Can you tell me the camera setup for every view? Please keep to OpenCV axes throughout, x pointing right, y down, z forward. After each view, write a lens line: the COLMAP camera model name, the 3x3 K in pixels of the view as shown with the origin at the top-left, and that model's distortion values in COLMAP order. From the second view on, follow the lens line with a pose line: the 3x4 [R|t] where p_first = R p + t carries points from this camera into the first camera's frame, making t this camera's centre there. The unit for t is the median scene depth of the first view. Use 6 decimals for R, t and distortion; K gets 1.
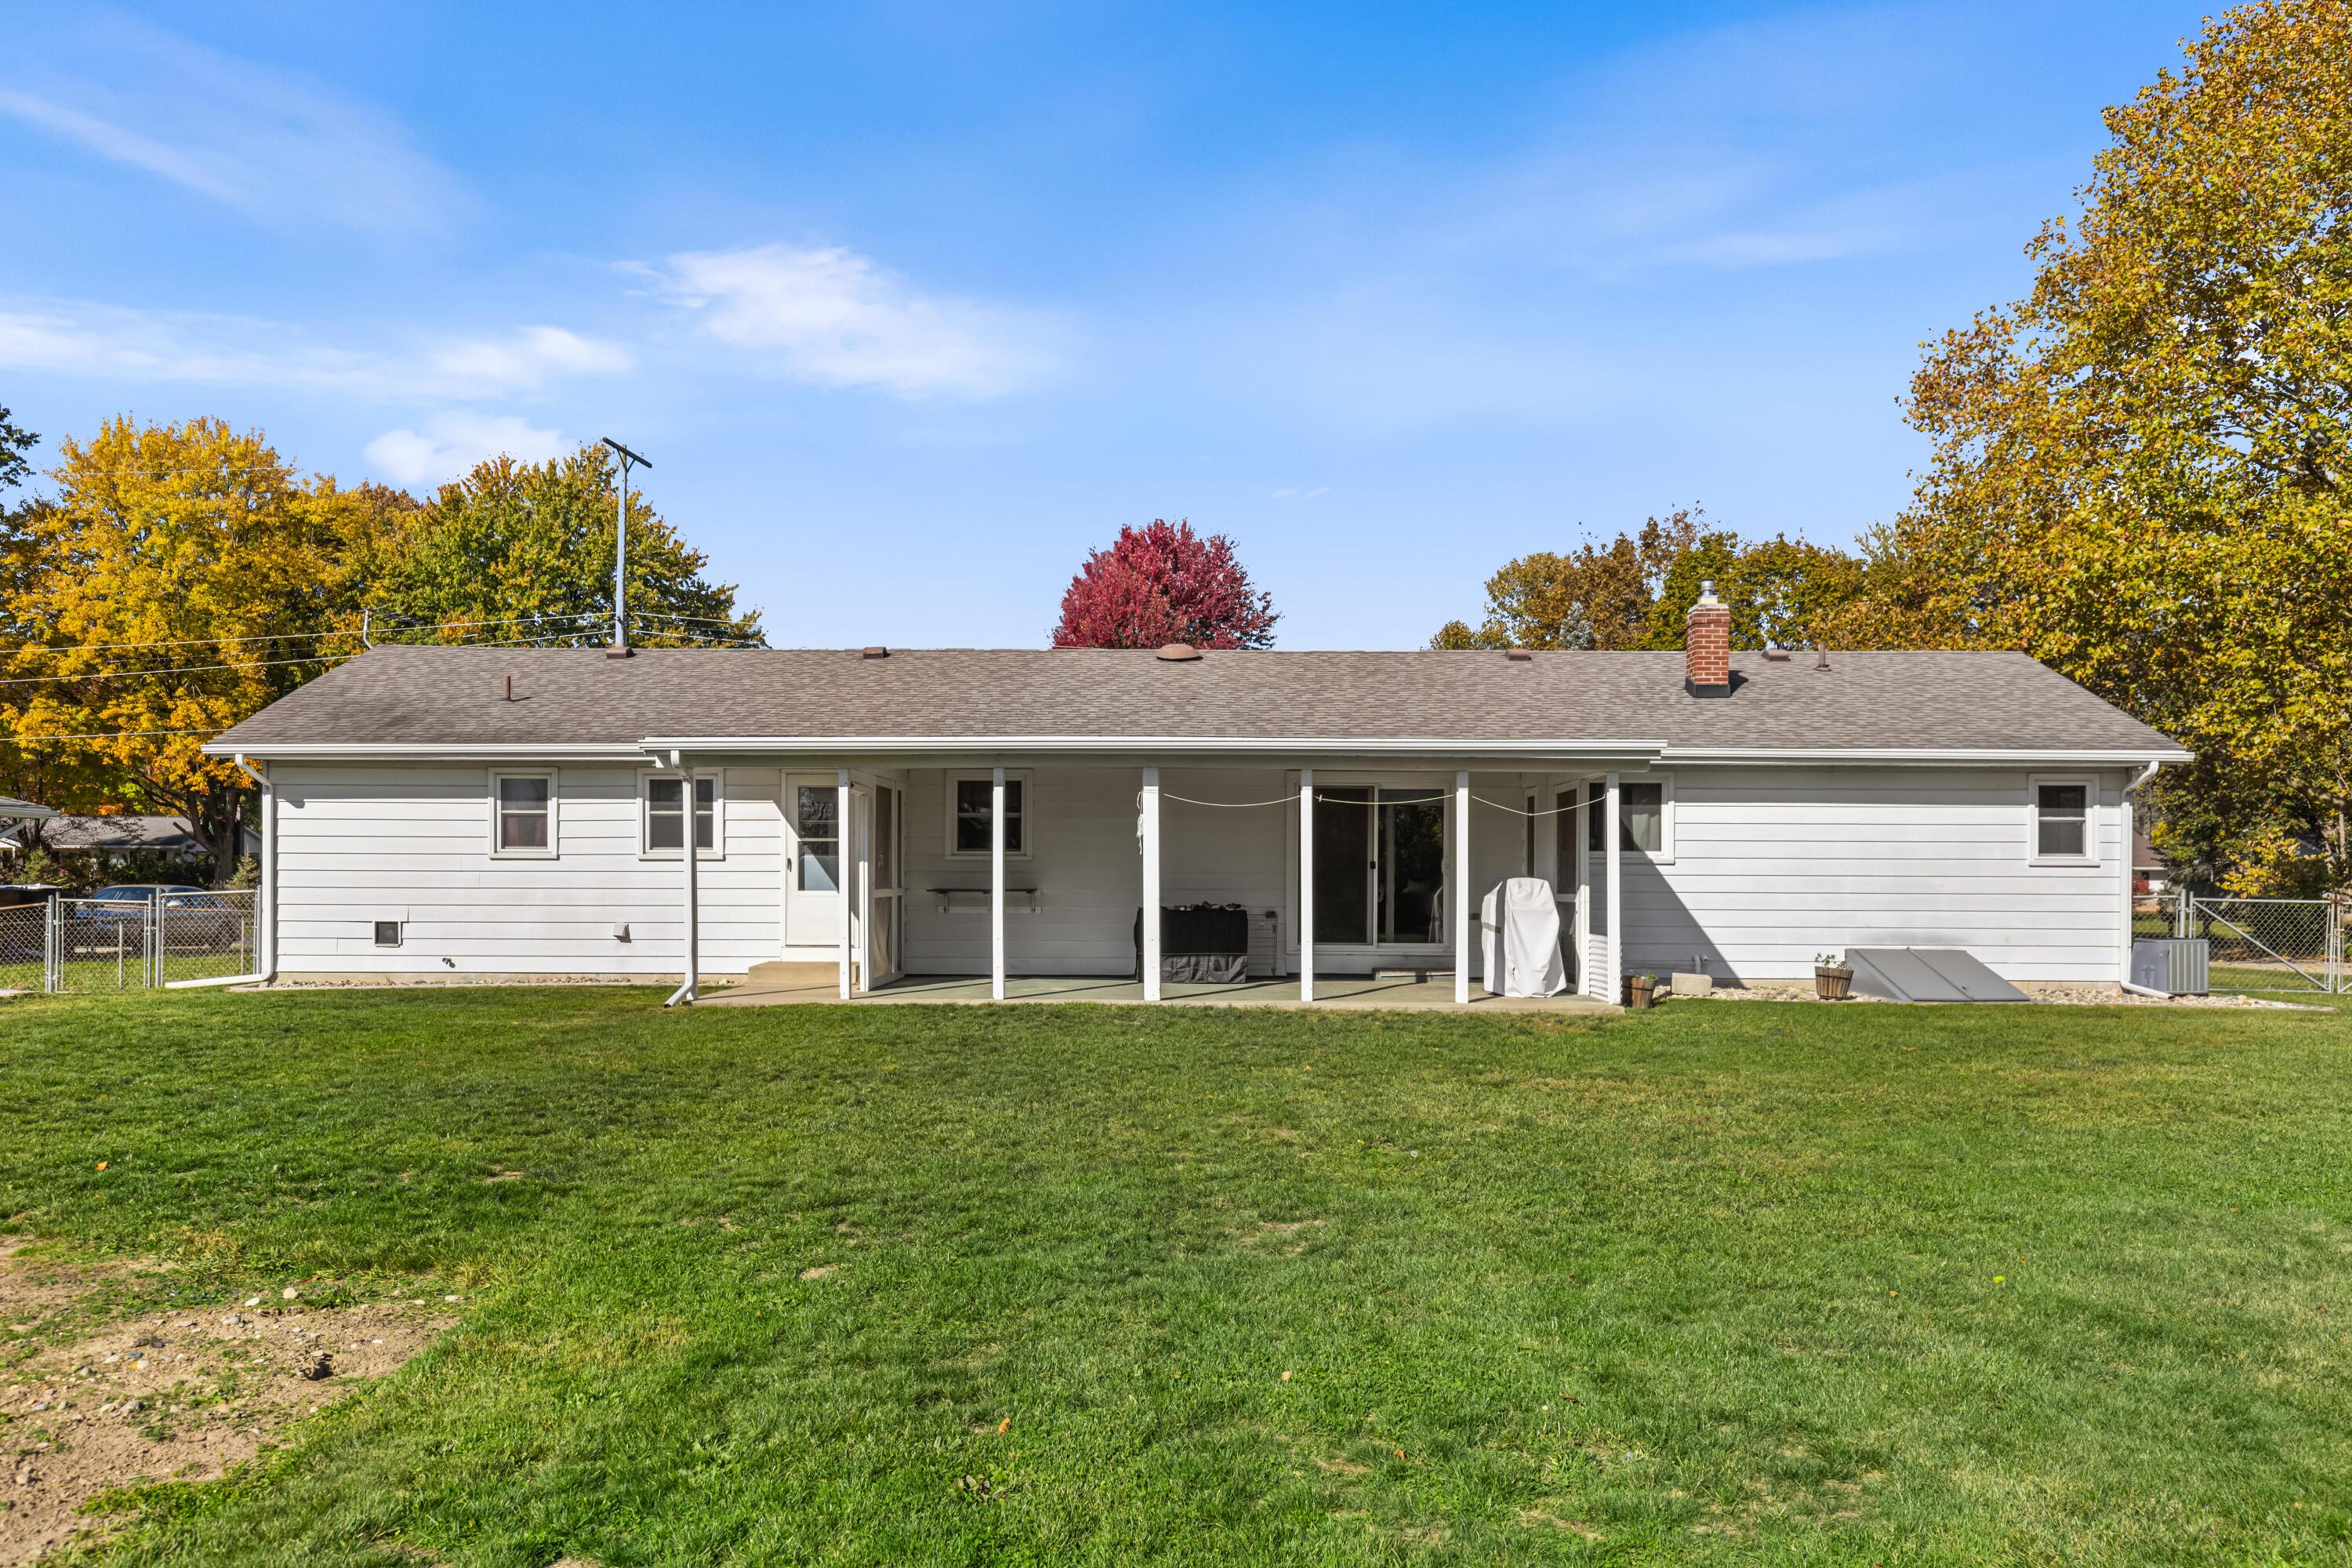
lens RADIAL K [[1774.6, 0, 1176.0], [0, 1774.6, 784.0], [0, 0, 1]] dist [-0.002481, -0.001849]
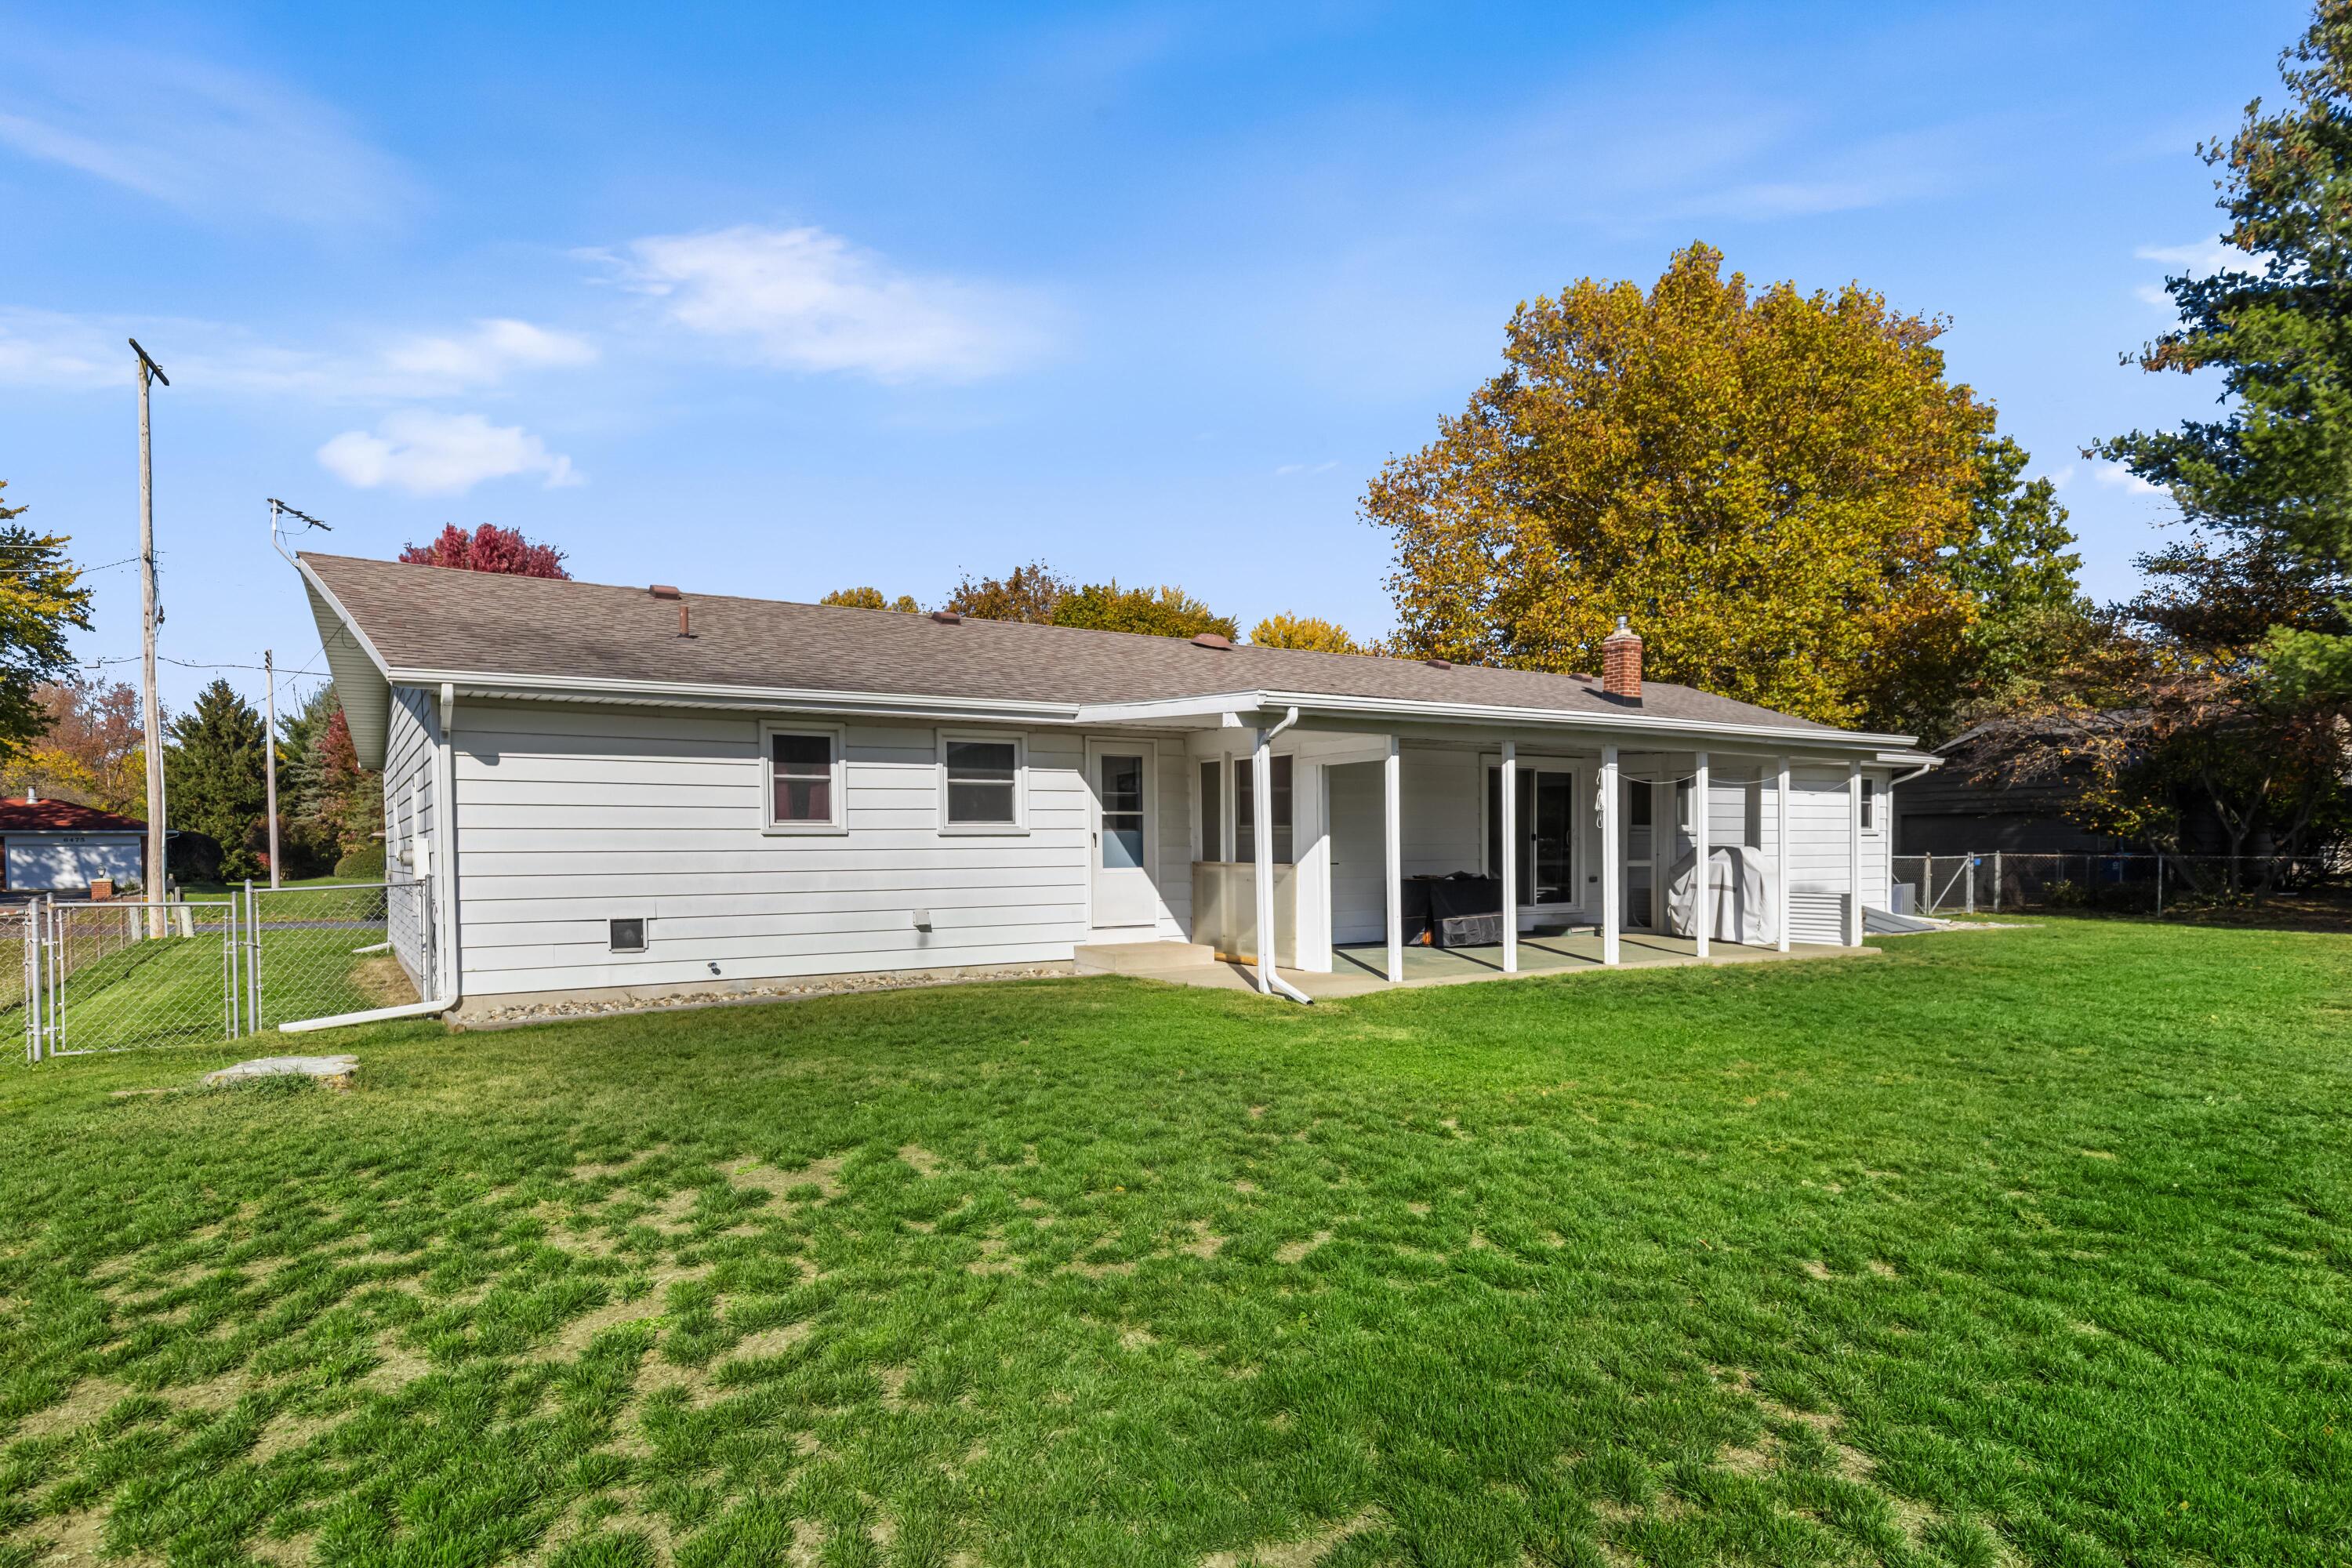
lens RADIAL K [[1346.1, 0, 1176.0], [0, 1346.1, 784.0], [0, 0, 1]] dist [-0.002155, -0.000475]
pose [[0.831046, 0.016739, 0.555951, -0.569313], [-0.019435, 0.999811, -0.001051, 0.016497], [-0.555864, -0.009931, 0.831214, 0.398207]]
